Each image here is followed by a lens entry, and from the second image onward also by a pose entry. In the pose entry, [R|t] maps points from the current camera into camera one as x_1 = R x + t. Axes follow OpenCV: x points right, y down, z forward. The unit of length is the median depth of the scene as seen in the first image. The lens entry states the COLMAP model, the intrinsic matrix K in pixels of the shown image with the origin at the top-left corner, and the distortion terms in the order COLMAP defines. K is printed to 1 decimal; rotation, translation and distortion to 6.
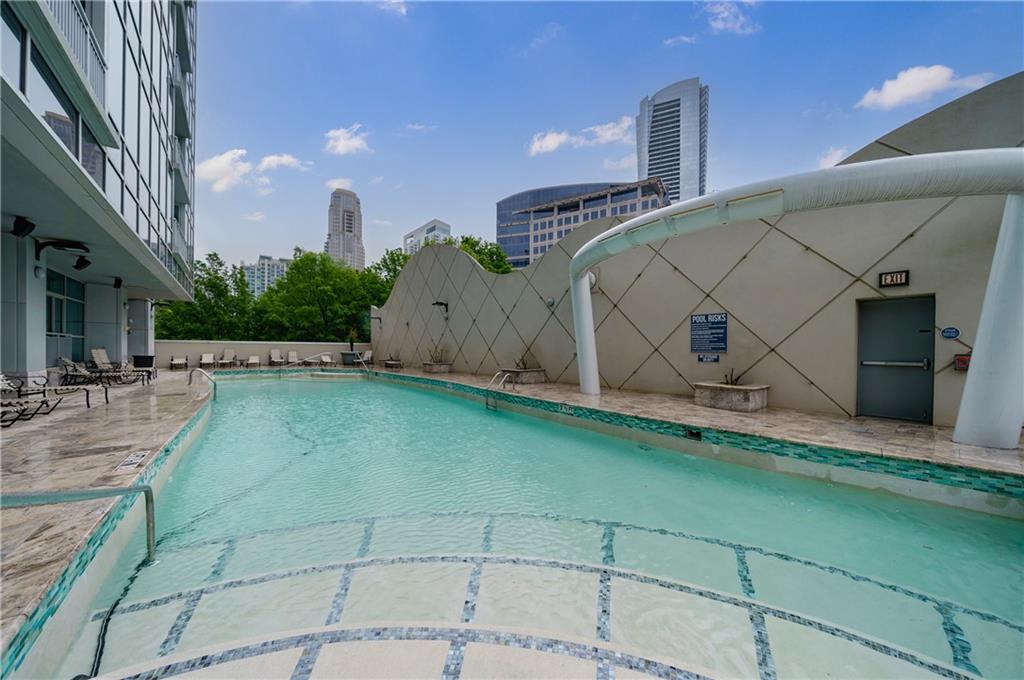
lens RADIAL K [[351.6, 0, 504.7], [0, 351.6, 350.0], [0, 0, 1]] dist [-0.008319, 0.000004]
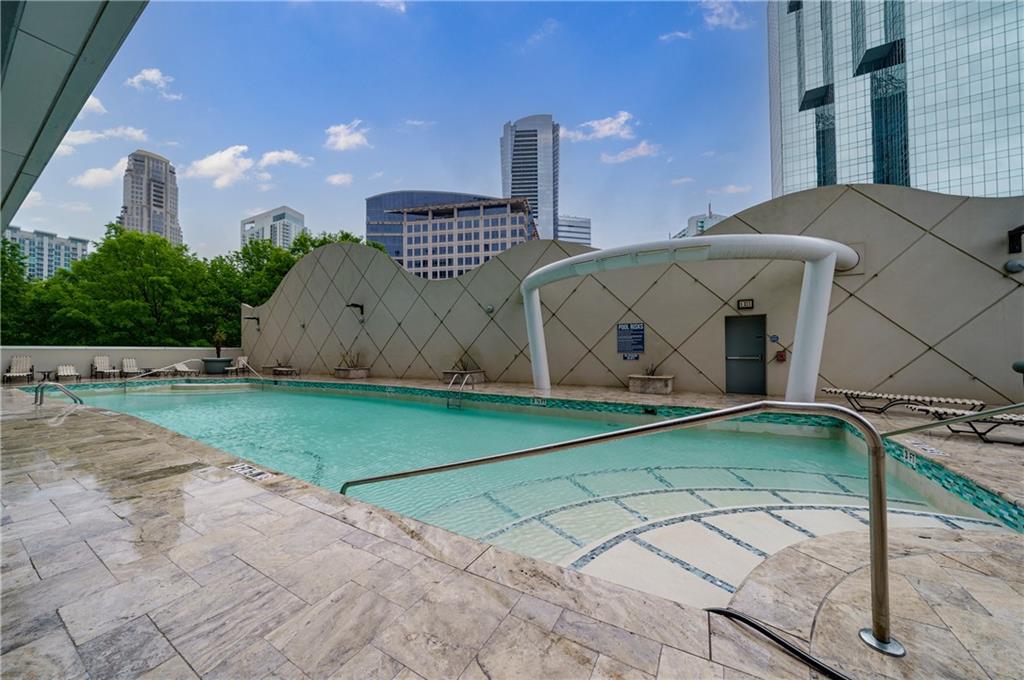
lens RADIAL K [[351.6, 0, 502.3], [0, 351.6, 349.1], [0, 0, 1]] dist [-0.008319, 0.000004]
pose [[0.931533, -0.006759, 0.363594, -0.129580], [0.011633, 0.999869, -0.011219, 0.001273], [-0.363471, 0.014681, 0.931490, -0.019789]]
